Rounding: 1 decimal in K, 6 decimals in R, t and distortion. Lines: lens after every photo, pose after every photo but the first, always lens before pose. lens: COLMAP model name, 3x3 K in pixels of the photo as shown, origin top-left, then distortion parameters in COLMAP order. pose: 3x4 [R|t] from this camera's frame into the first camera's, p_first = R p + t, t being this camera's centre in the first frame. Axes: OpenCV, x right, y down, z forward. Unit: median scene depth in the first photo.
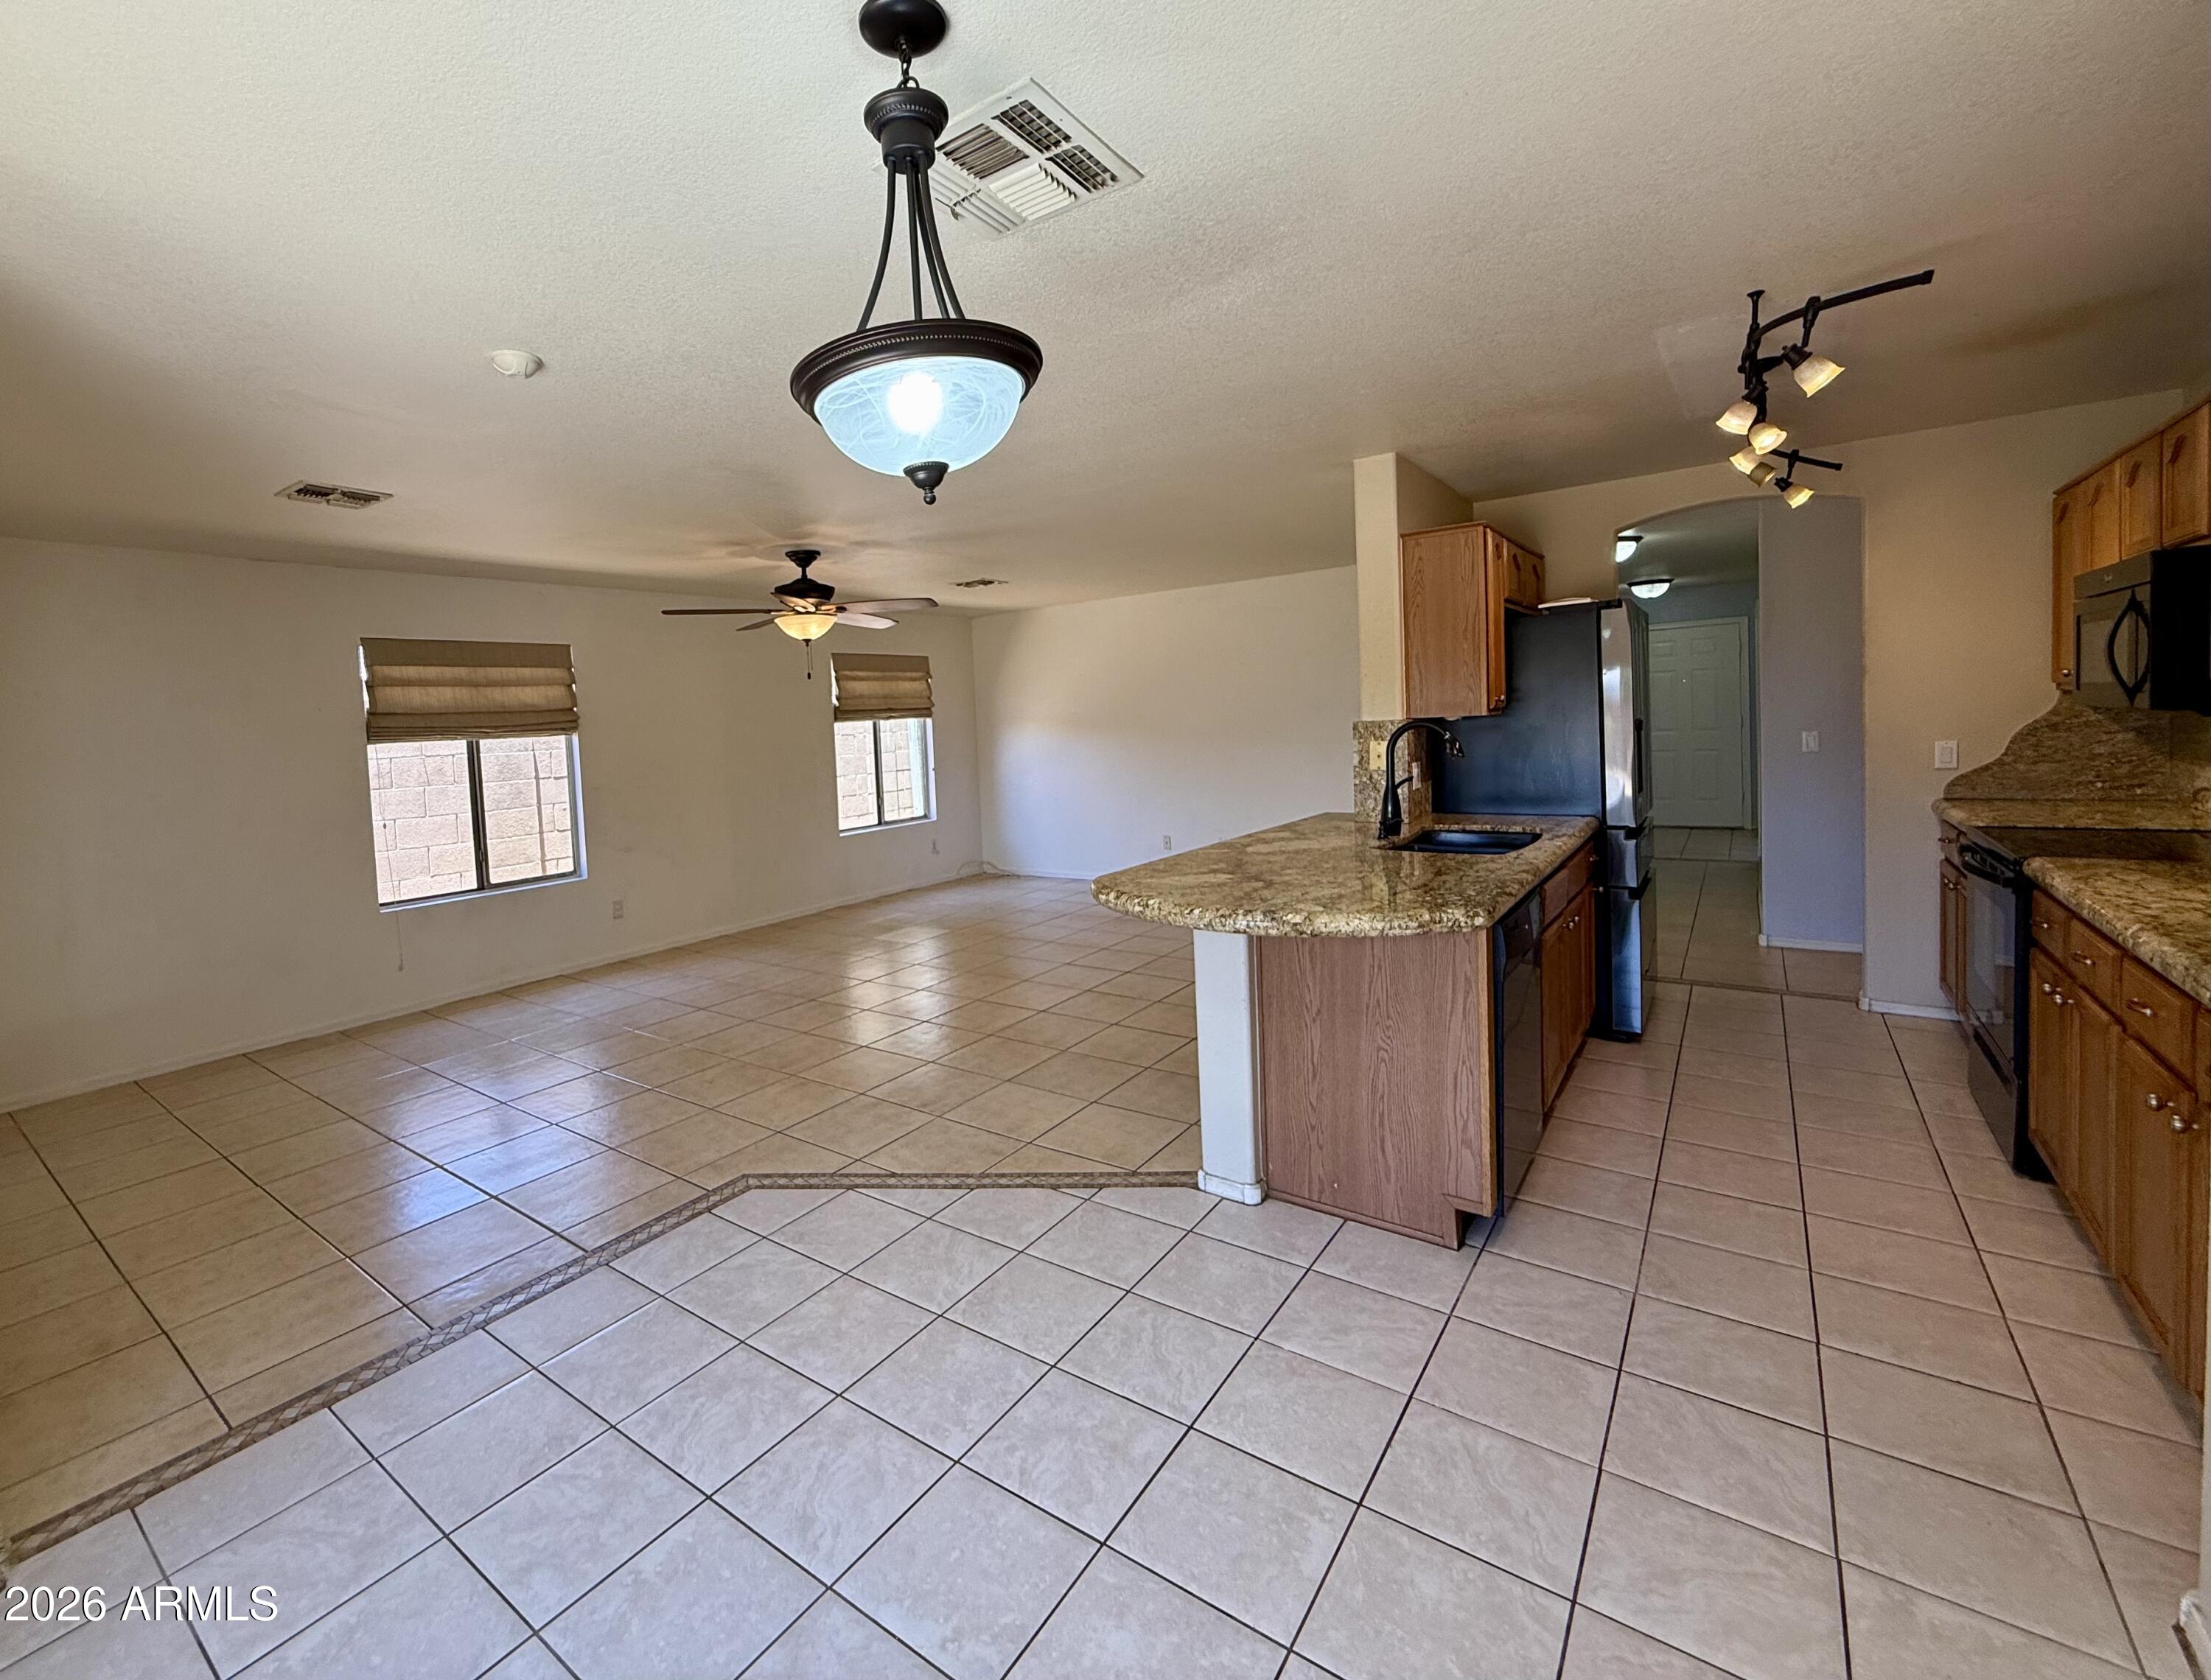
lens RADIAL K [[905.1, 0, 1103.9], [0, 905.1, 774.3], [0, 0, 1]] dist [-0.000765, 0.000191]
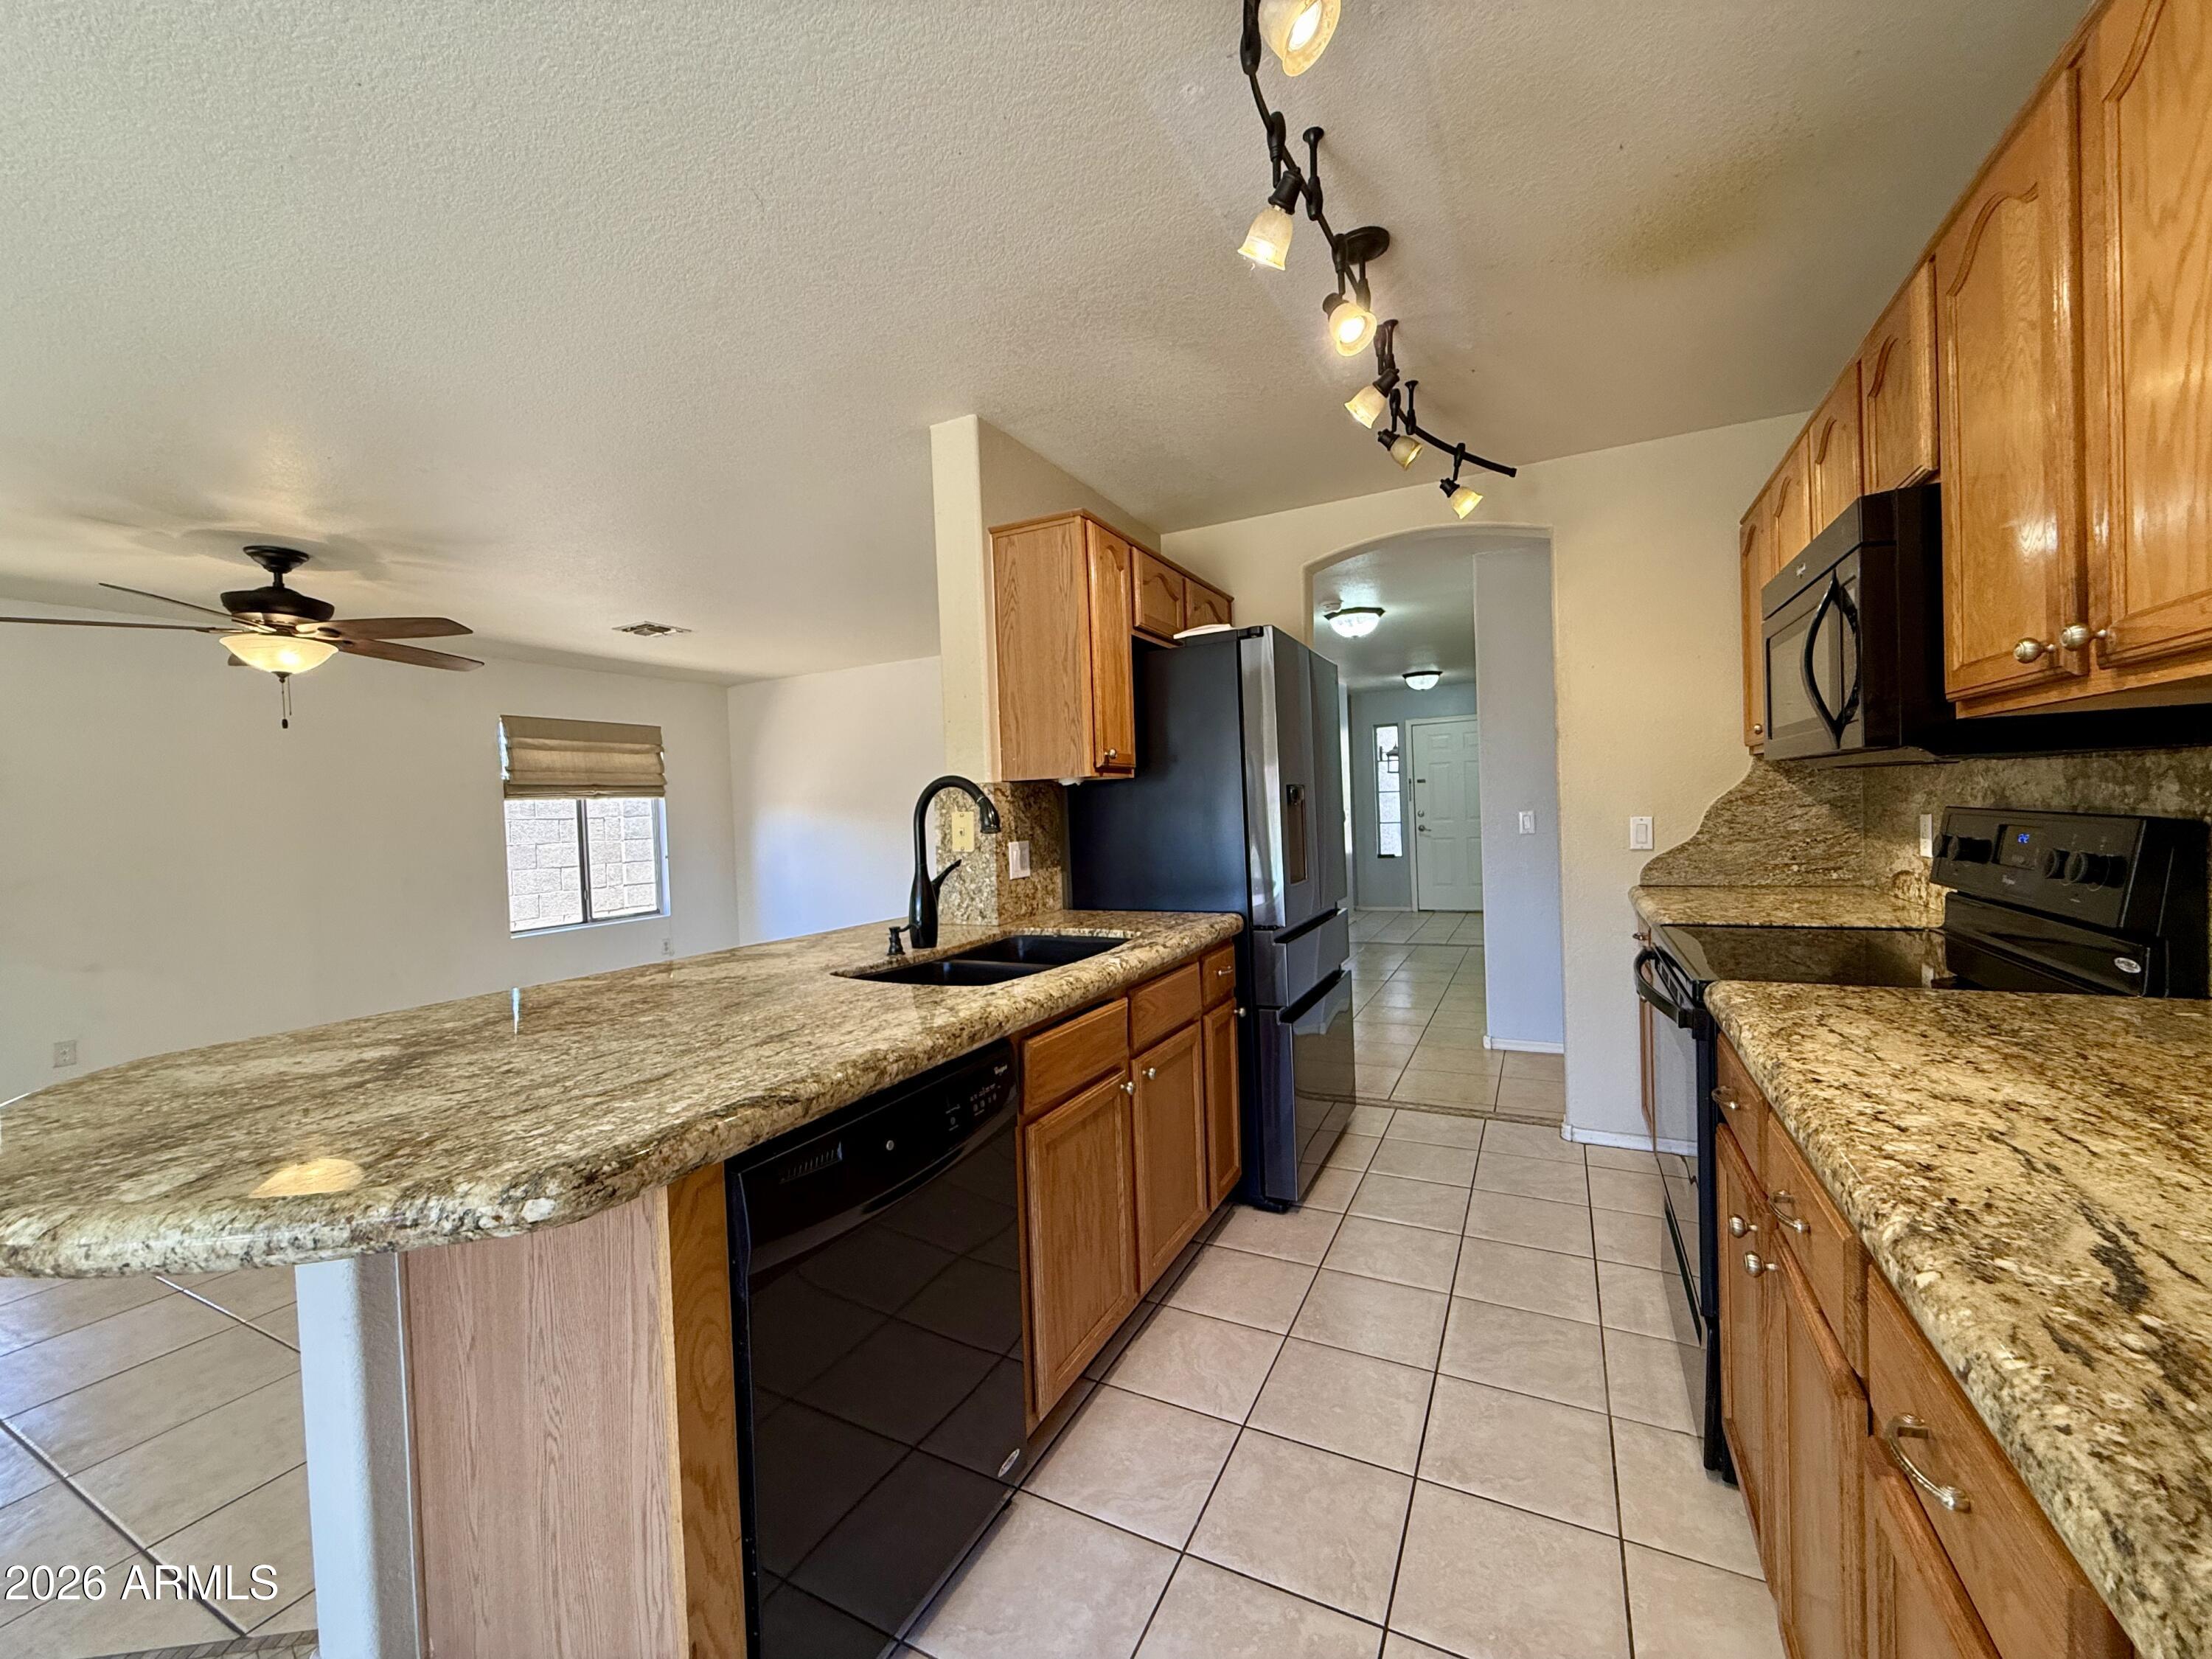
lens RADIAL K [[933.7, 0, 1106.0], [0, 933.7, 829.5], [0, 0, 1]] dist [-0.000309, -0.000308]
pose [[0.979867, 0.004121, 0.199607, 0.281499], [0.002873, 0.999392, -0.034735, 0.003869], [-0.199629, 0.034609, 0.979260, 0.260408]]
